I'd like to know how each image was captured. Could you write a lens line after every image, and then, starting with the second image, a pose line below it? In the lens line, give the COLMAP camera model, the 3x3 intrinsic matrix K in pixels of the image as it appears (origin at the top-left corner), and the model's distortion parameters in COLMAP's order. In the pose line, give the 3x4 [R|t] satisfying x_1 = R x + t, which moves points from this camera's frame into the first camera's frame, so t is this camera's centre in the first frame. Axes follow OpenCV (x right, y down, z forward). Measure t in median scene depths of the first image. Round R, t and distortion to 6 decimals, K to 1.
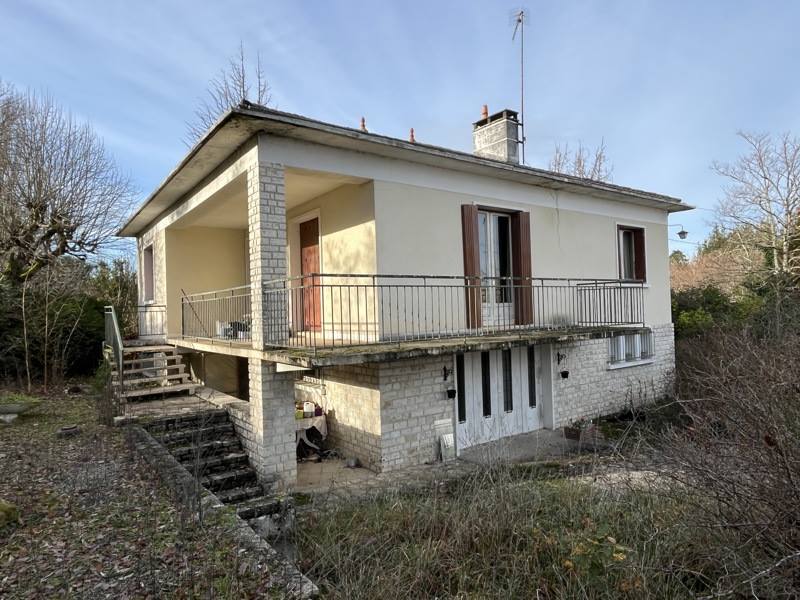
lens RADIAL K [[499.4, 0, 401.9], [0, 499.4, 301.7], [0, 0, 1]] dist [0.000131, -0.000746]
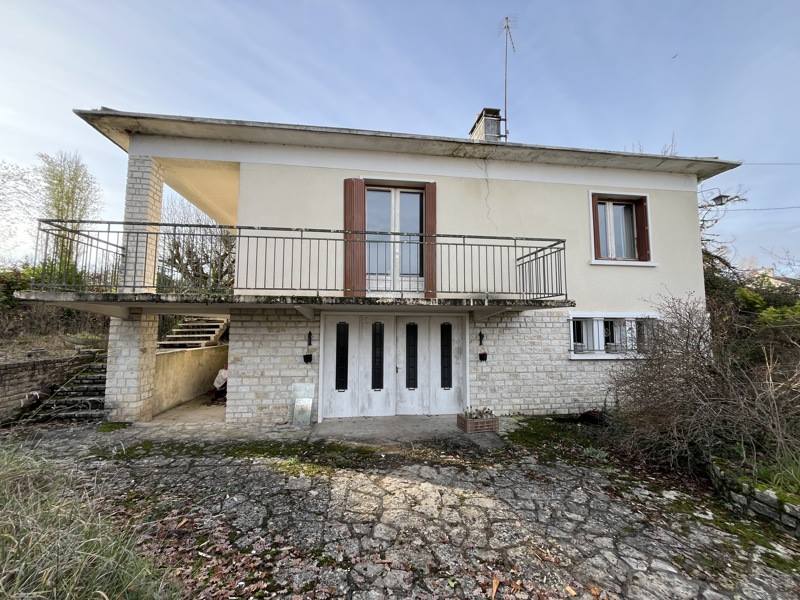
lens RADIAL K [[321.2, 0, 398.2], [0, 321.2, 299.8], [0, 0, 1]] dist [-0.001963, -0.000601]
pose [[0.871271, -0.006440, -0.490760, 0.557099], [-0.023202, 0.998256, -0.054291, 0.092980], [0.490253, 0.058689, 0.869602, 0.494641]]
